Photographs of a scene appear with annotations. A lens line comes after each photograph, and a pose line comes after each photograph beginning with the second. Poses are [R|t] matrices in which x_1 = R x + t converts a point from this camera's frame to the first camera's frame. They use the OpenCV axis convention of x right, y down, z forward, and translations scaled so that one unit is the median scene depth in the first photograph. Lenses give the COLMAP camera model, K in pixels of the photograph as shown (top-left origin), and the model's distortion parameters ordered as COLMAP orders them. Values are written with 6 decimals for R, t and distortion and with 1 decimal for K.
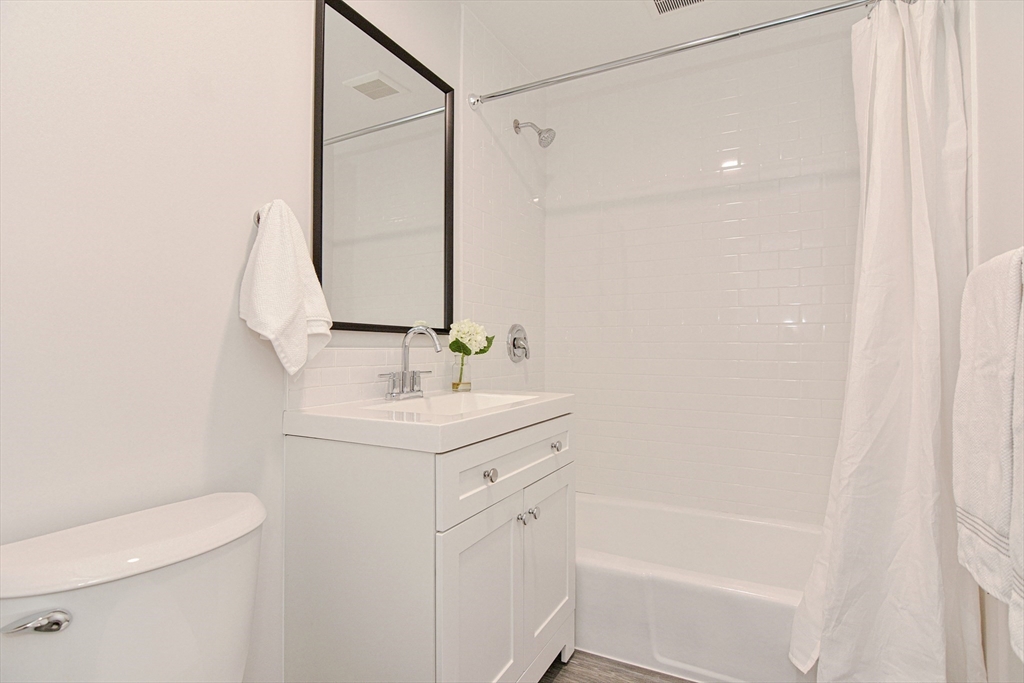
lens RADIAL K [[496.0, 0, 512.7], [0, 496.0, 340.3], [0, 0, 1]] dist [0.001778, -0.010208]
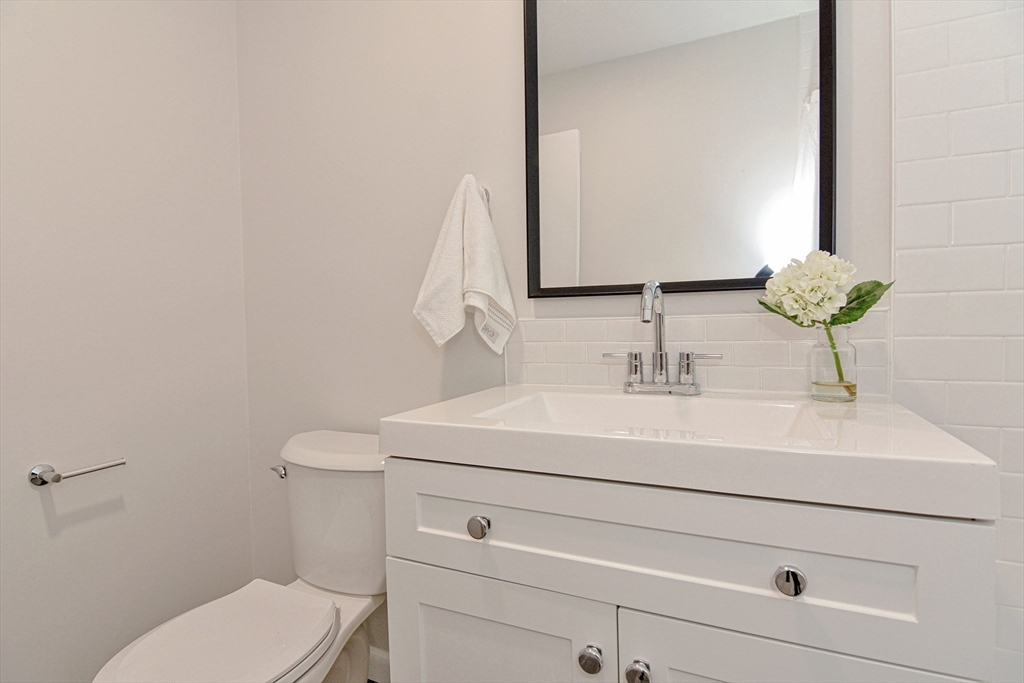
lens RADIAL K [[496.0, 0, 512.7], [0, 496.0, 340.3], [0, 0, 1]] dist [0.001778, -0.010208]
pose [[0.064394, 0.031941, -0.997413, 0.447136], [0.037949, 0.998686, 0.034431, 0.018365], [0.997203, -0.040068, 0.063097, 0.804387]]
